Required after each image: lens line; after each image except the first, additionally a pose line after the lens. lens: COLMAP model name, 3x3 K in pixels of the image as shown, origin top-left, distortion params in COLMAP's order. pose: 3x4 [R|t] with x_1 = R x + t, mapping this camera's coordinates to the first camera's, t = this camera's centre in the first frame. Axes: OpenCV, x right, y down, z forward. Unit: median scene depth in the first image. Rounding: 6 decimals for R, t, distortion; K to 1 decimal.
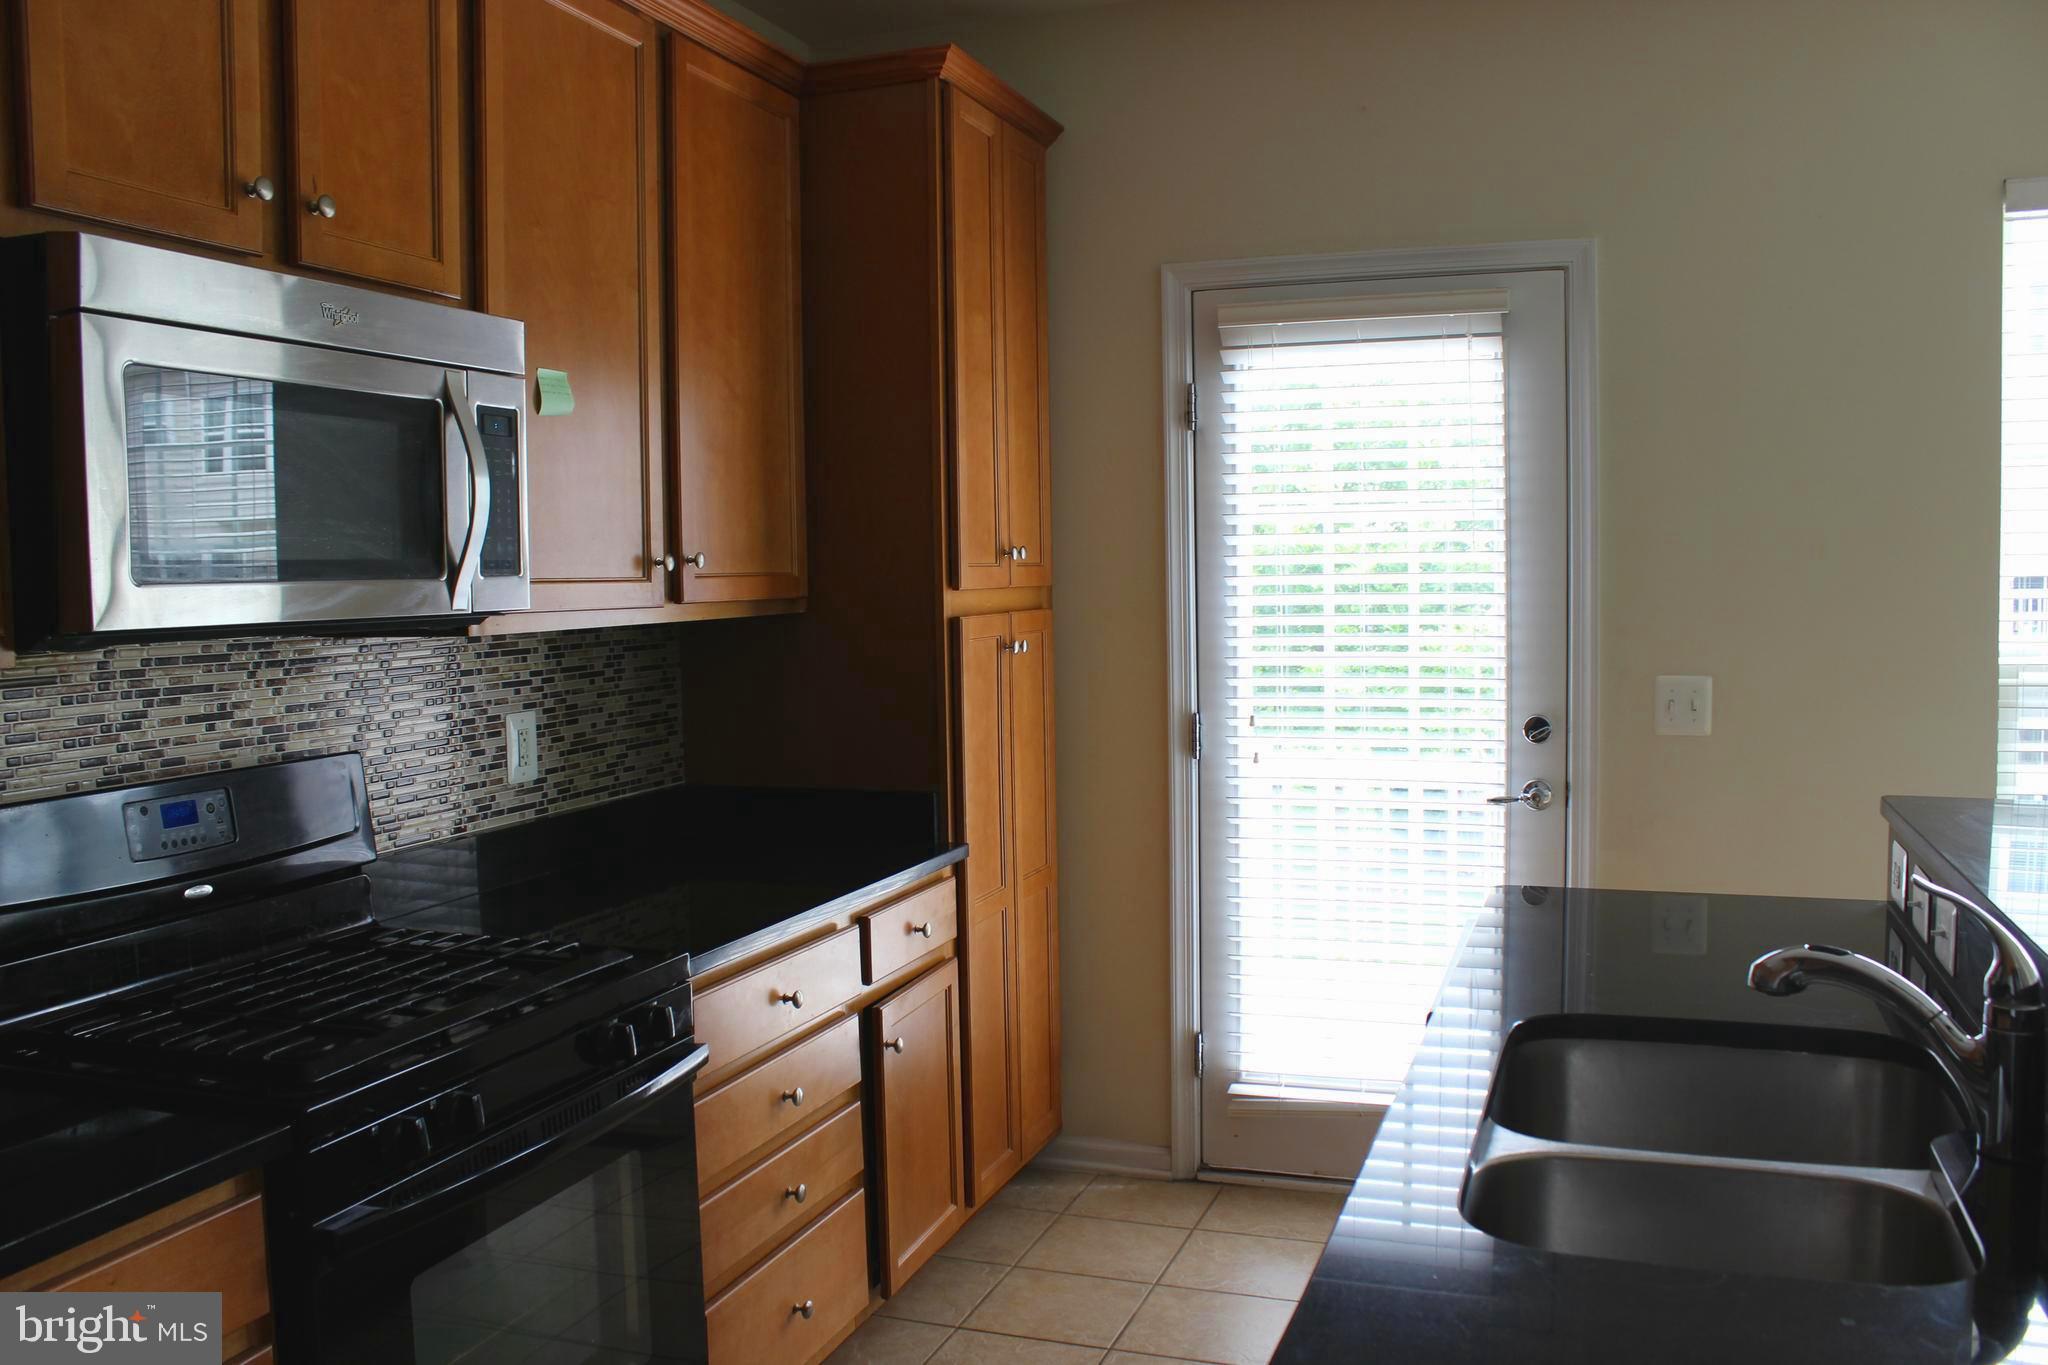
lens RADIAL K [[1707.1, 0, 1024.0], [0, 1707.1, 682.5], [0, 0, 1]] dist [-0.164103, 0.148169]
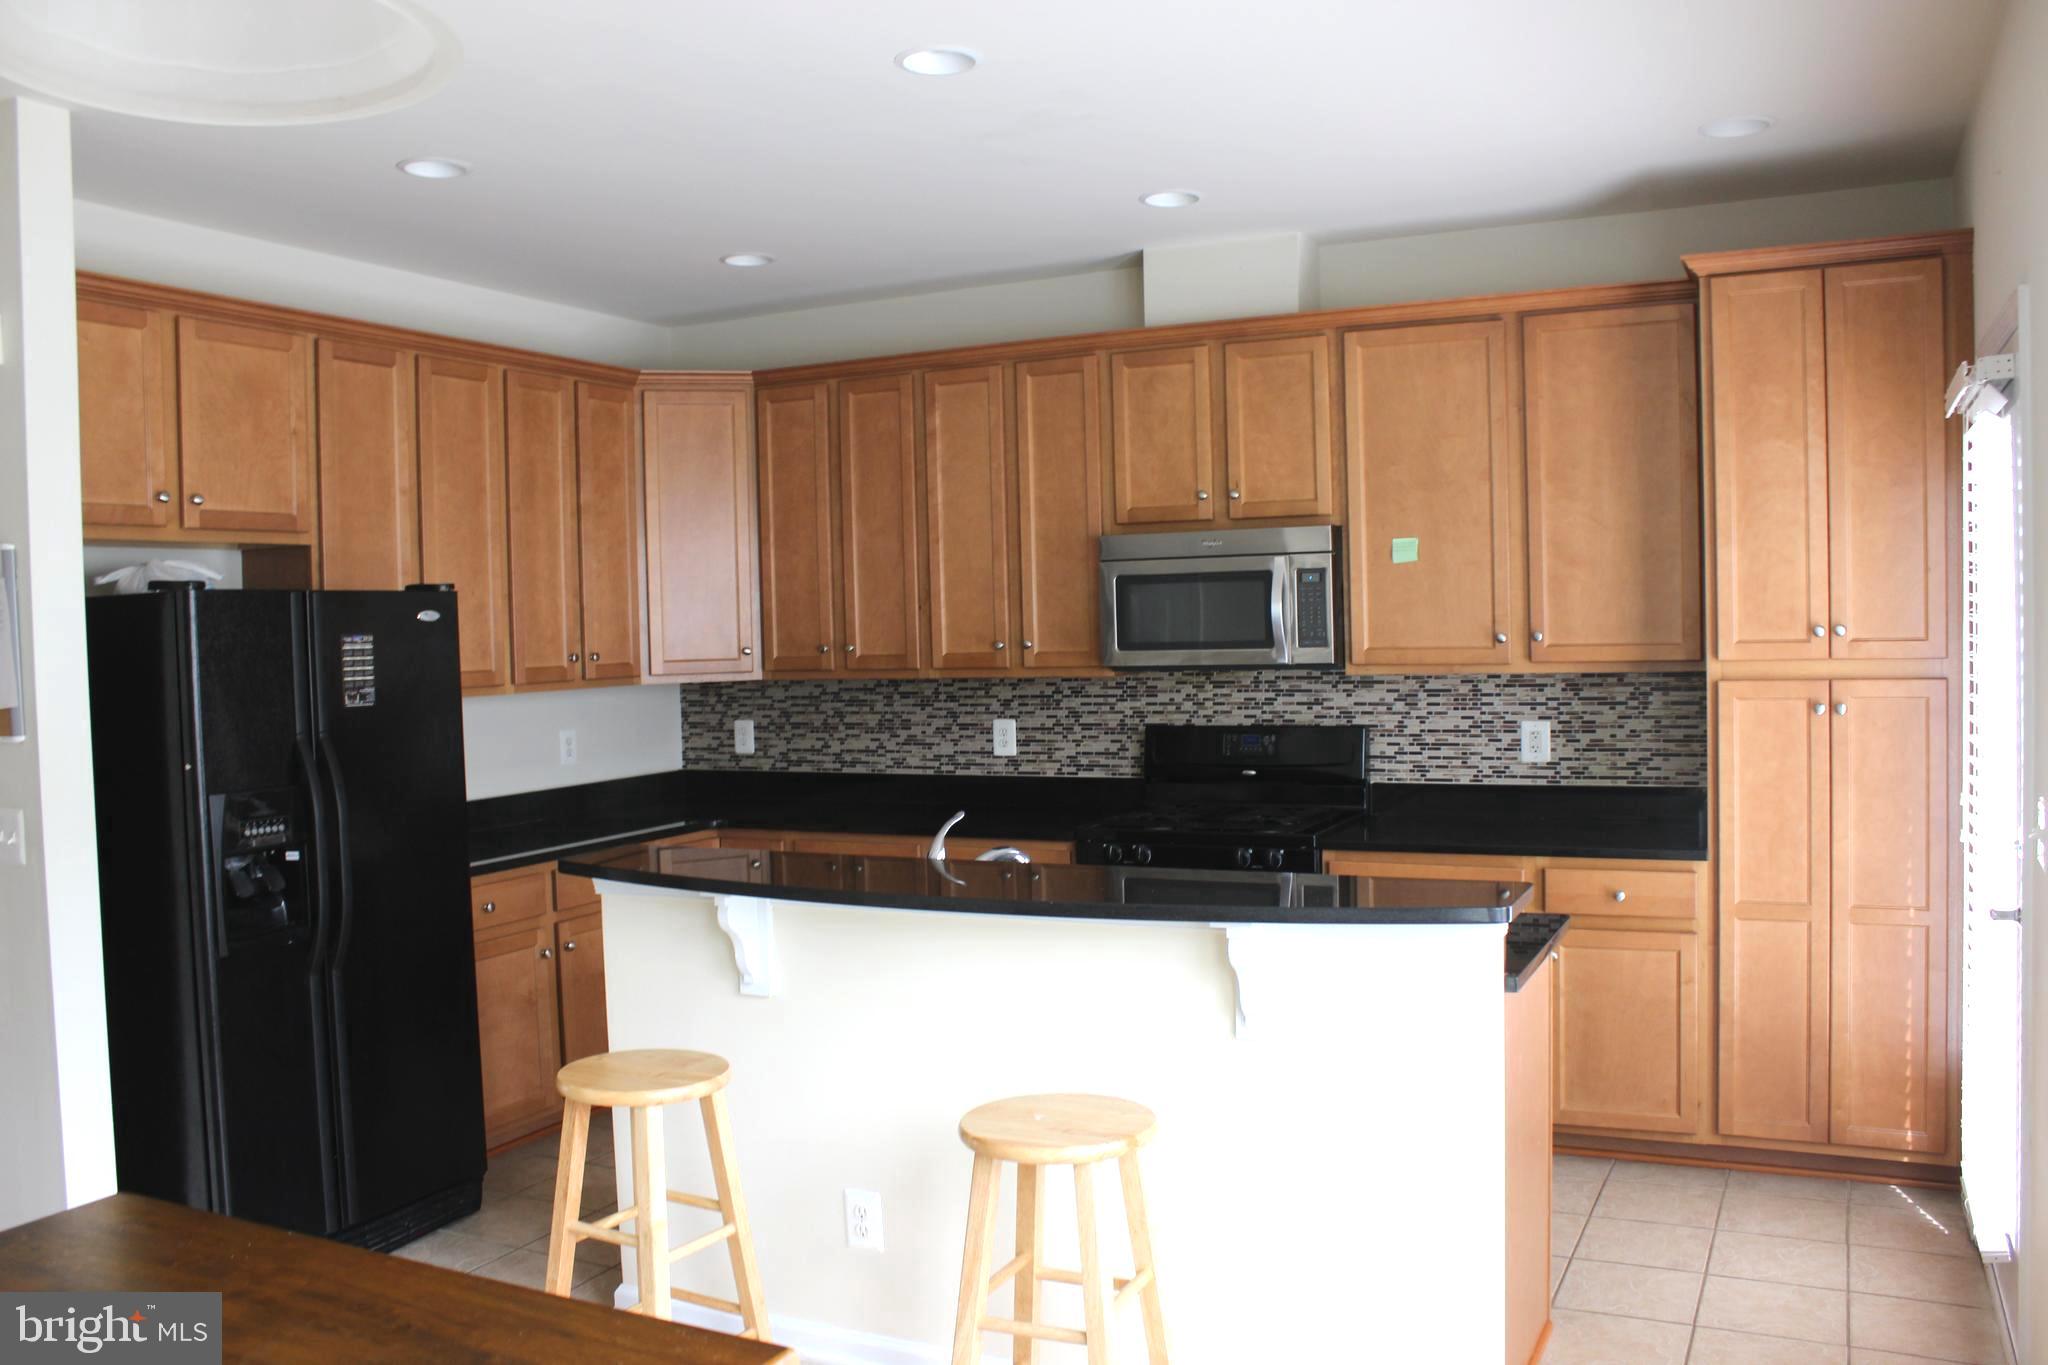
lens RADIAL K [[1707.1, 0, 1024.0], [0, 1707.1, 682.5], [0, 0, 1]] dist [-0.164103, 0.148169]
pose [[-0.111858, 0.055812, -0.992156, 1.484985], [-0.039904, 0.997364, 0.060604, -0.106330], [0.992923, 0.046370, -0.109336, 0.689157]]
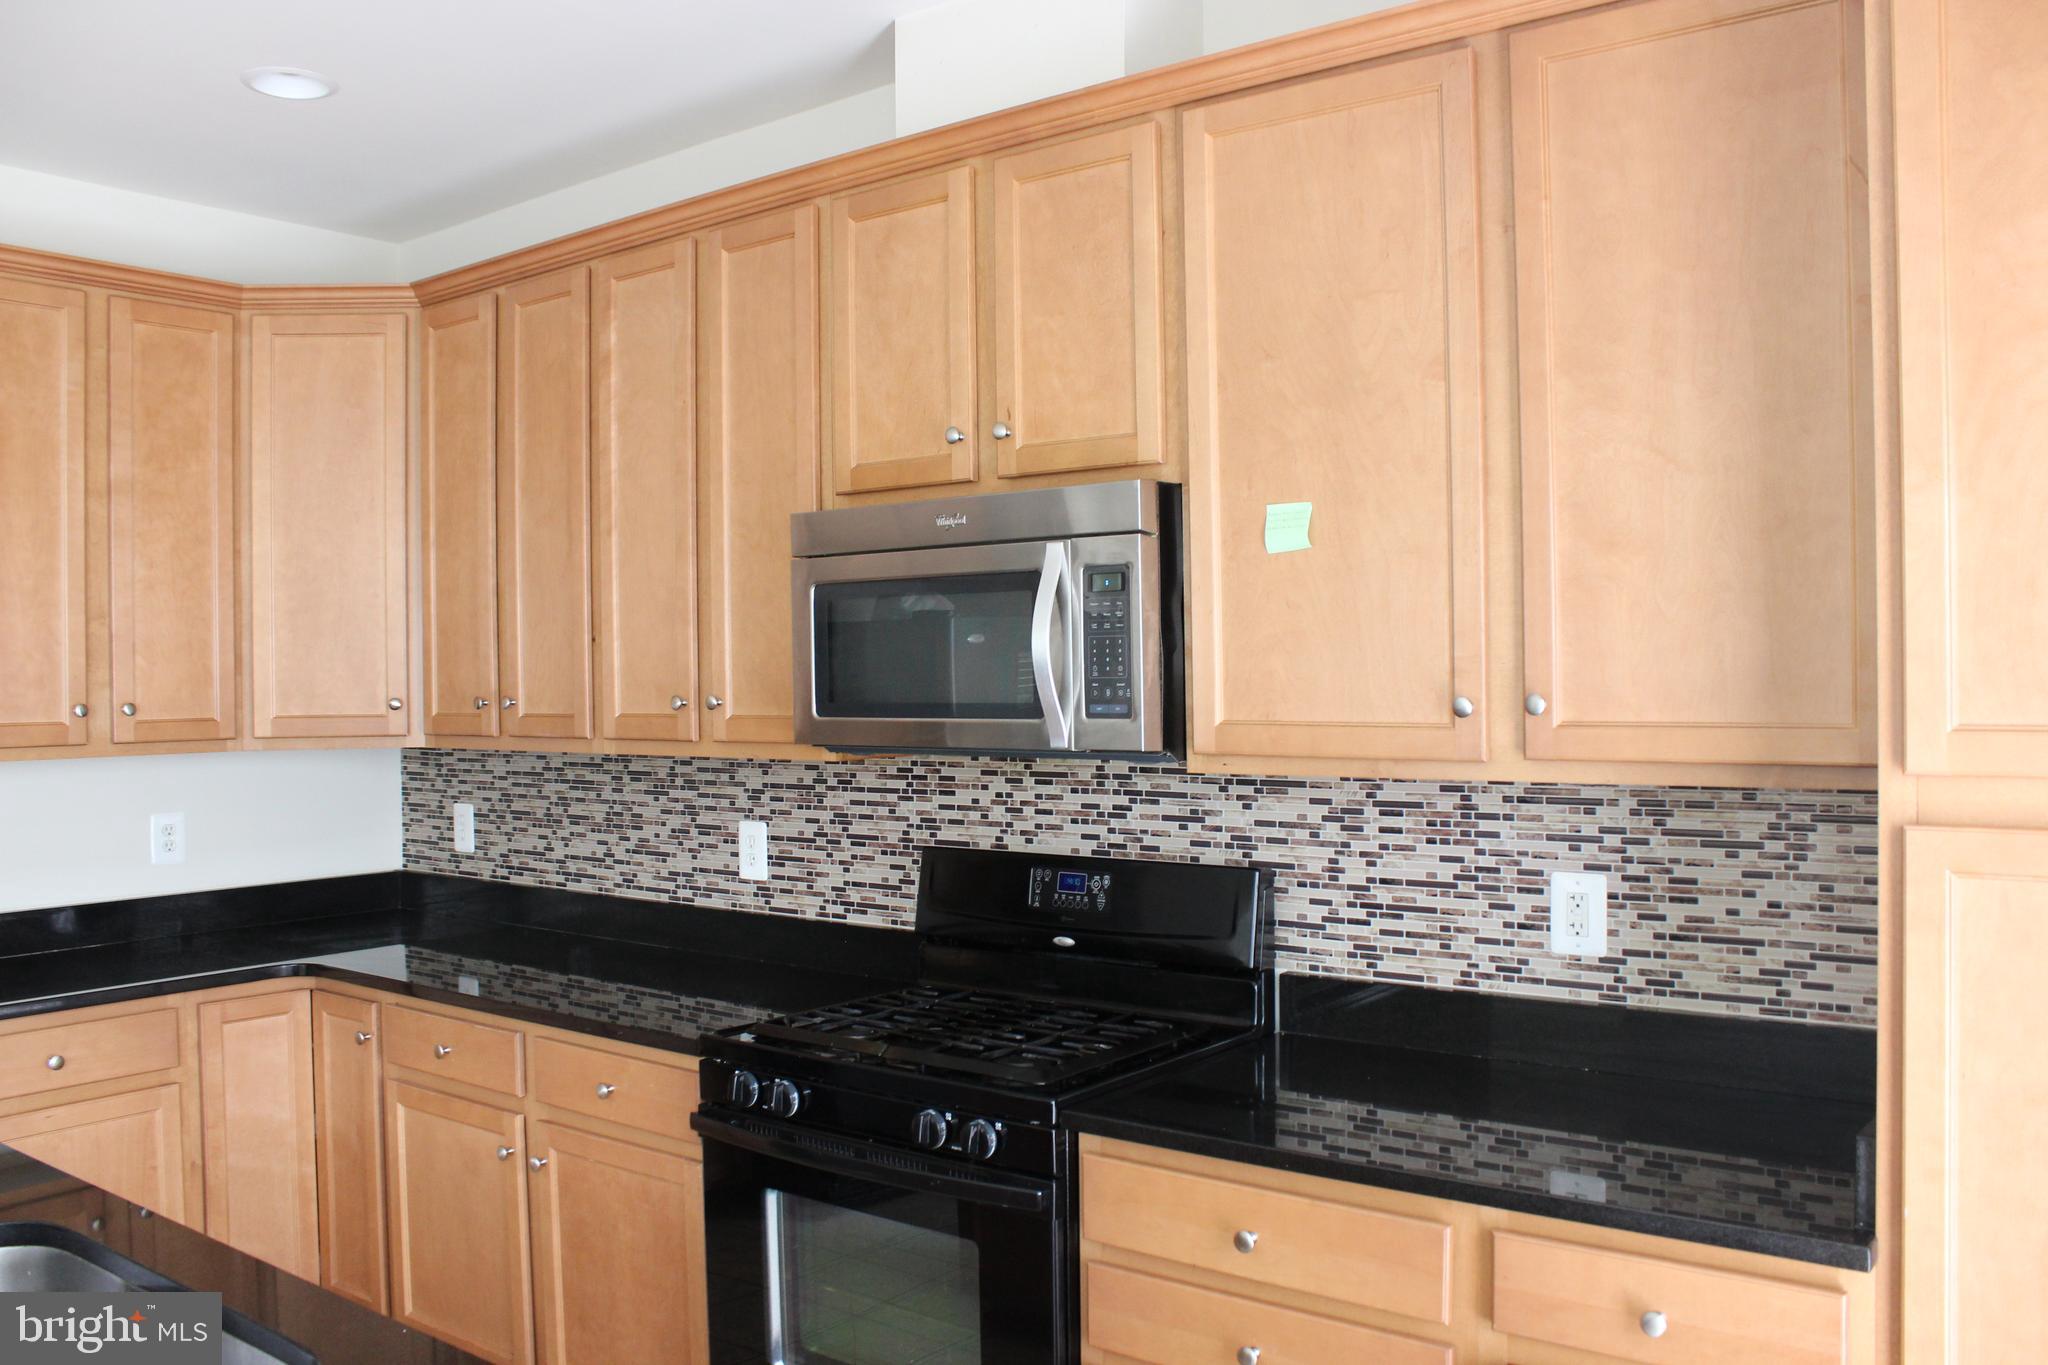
lens RADIAL K [[1707.1, 0, 1024.0], [0, 1707.1, 682.5], [0, 0, 1]] dist [-0.164103, 0.148169]
pose [[-0.314132, 0.026782, -0.949002, 0.602903], [-0.045711, 0.998016, 0.043297, -0.104434], [0.948278, 0.056981, -0.312284, 1.020646]]
